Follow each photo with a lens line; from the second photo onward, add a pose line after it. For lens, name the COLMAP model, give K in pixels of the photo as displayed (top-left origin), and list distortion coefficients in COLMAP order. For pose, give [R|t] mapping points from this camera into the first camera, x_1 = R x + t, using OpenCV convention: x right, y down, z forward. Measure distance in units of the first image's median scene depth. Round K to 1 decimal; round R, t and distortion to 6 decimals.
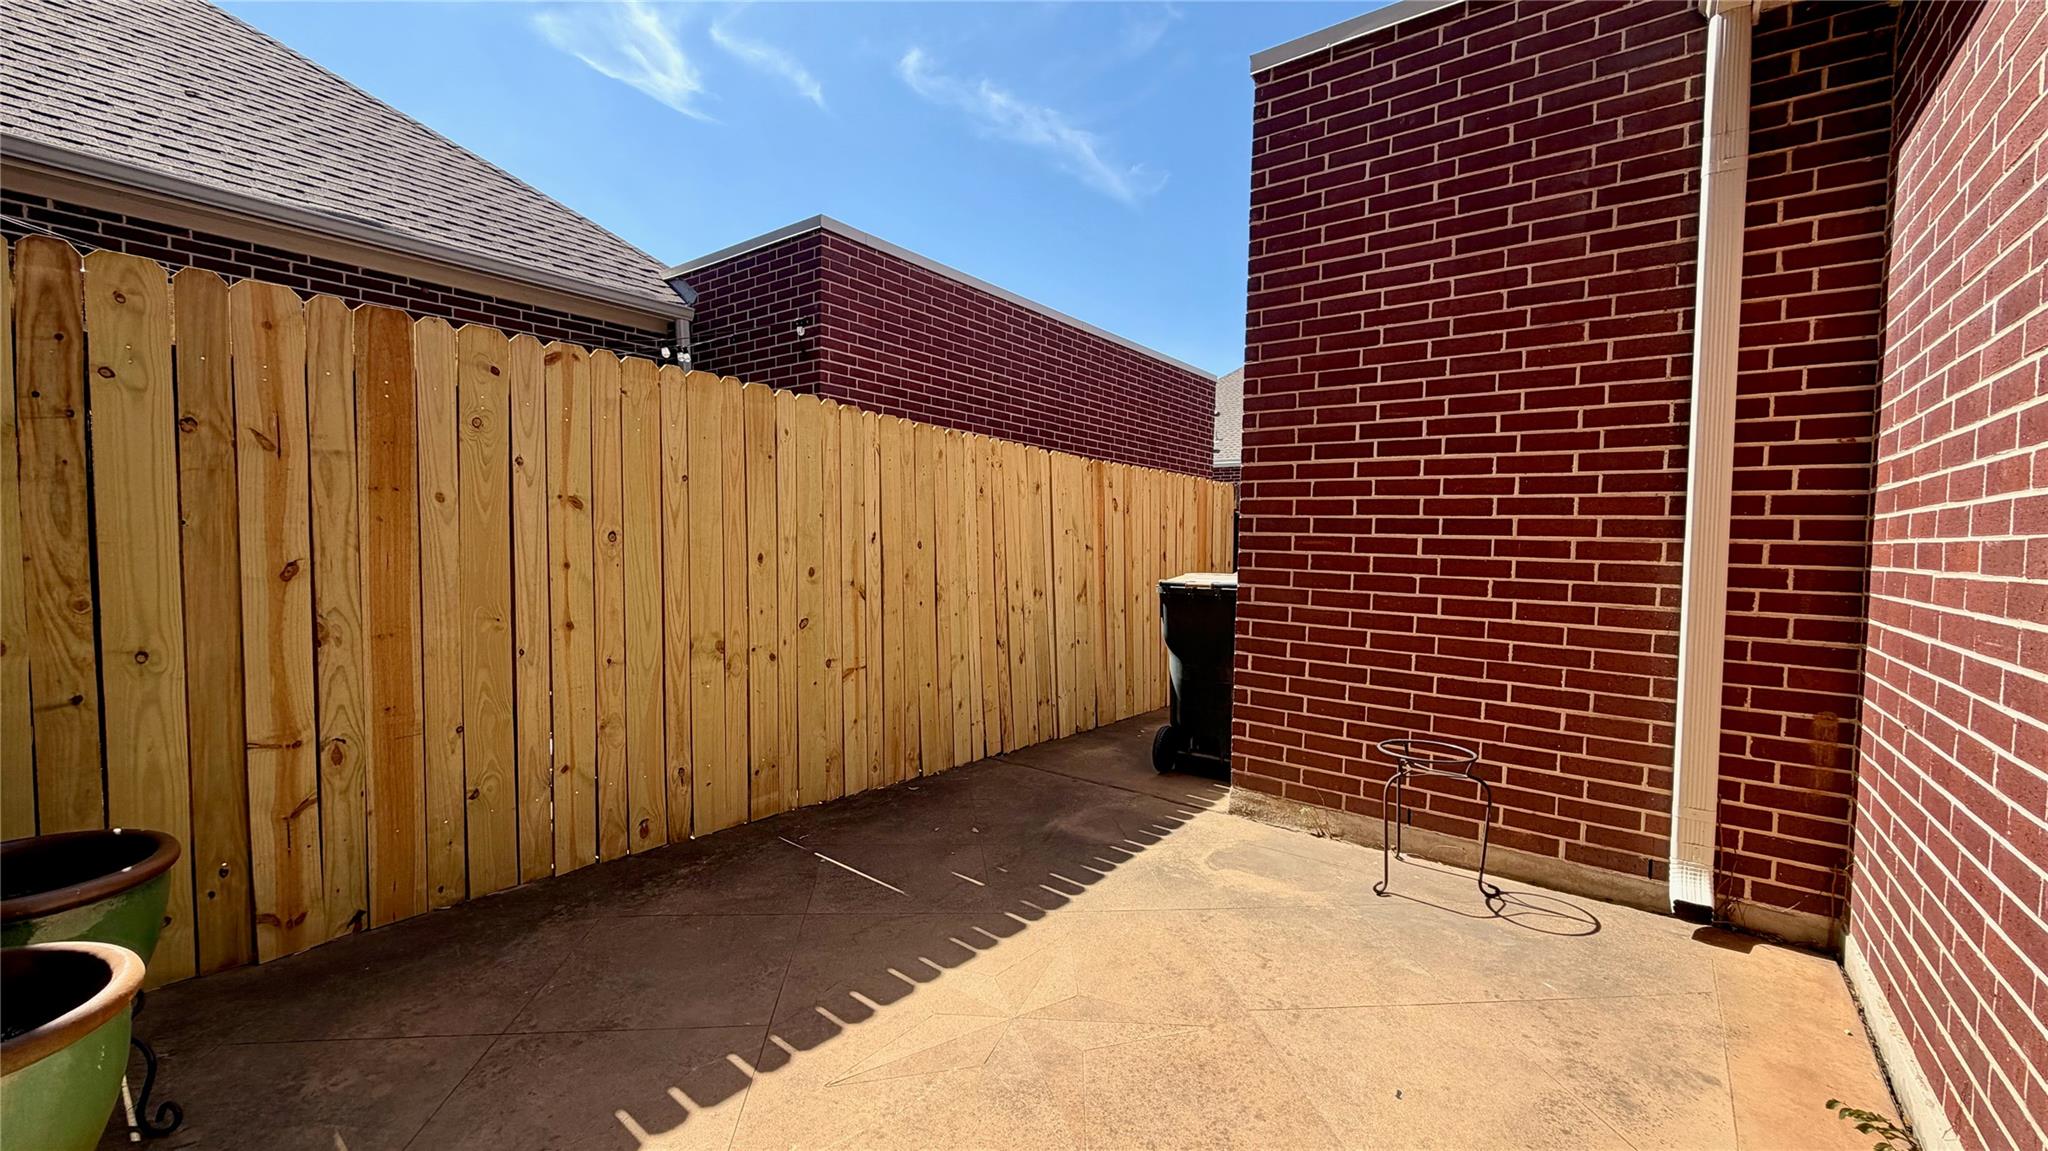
lens RADIAL K [[803.3, 0, 1028.8], [0, 803.3, 569.2], [0, 0, 1]] dist [0.000539, 0.000142]
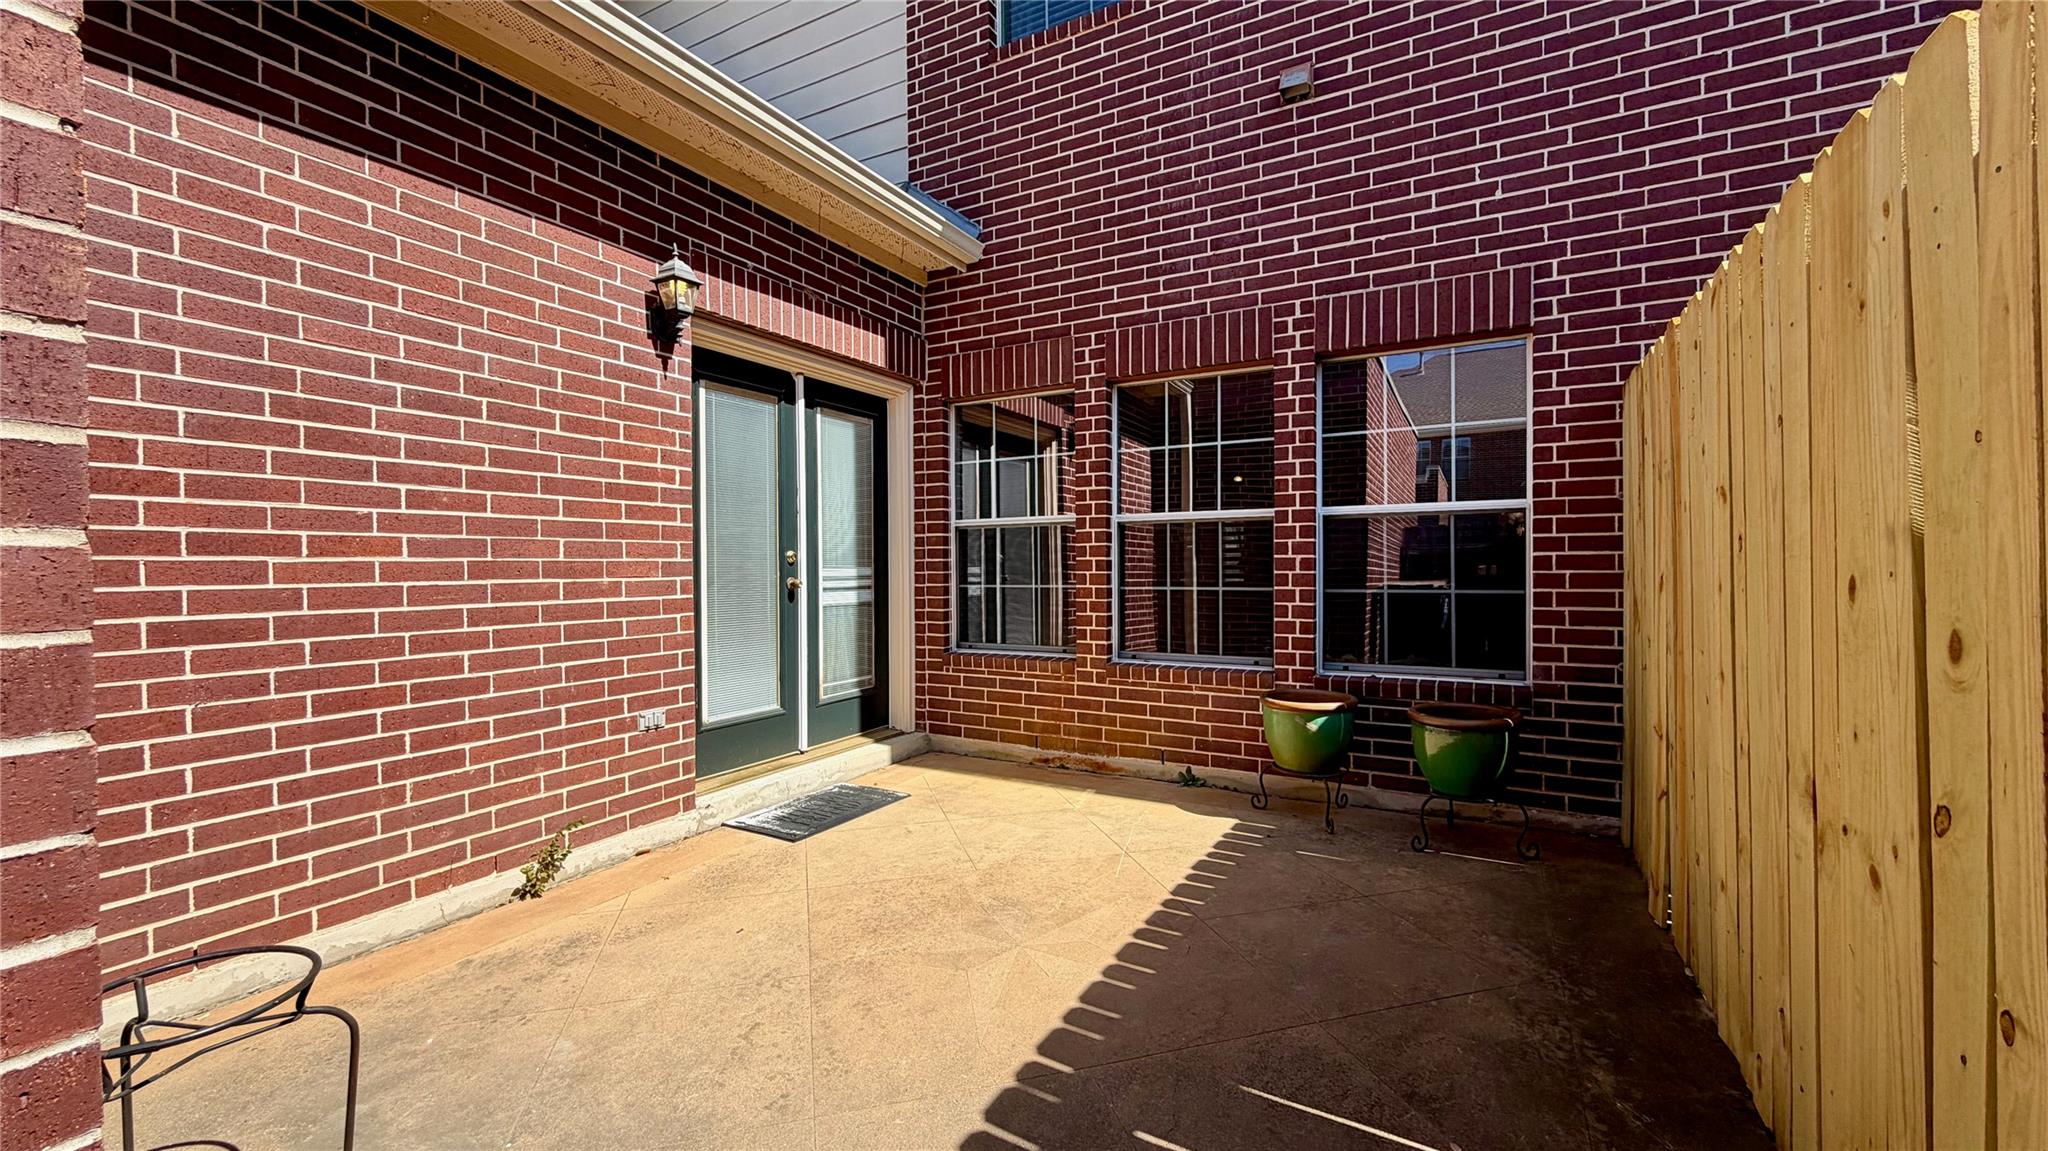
lens RADIAL K [[803.3, 0, 1028.8], [0, 803.3, 569.2], [0, 0, 1]] dist [0.000539, 0.000142]
pose [[-0.988246, -0.013783, -0.152252, 0.153770], [-0.020343, 0.998927, 0.041613, -0.050065], [0.151515, 0.044221, -0.987465, 2.099127]]
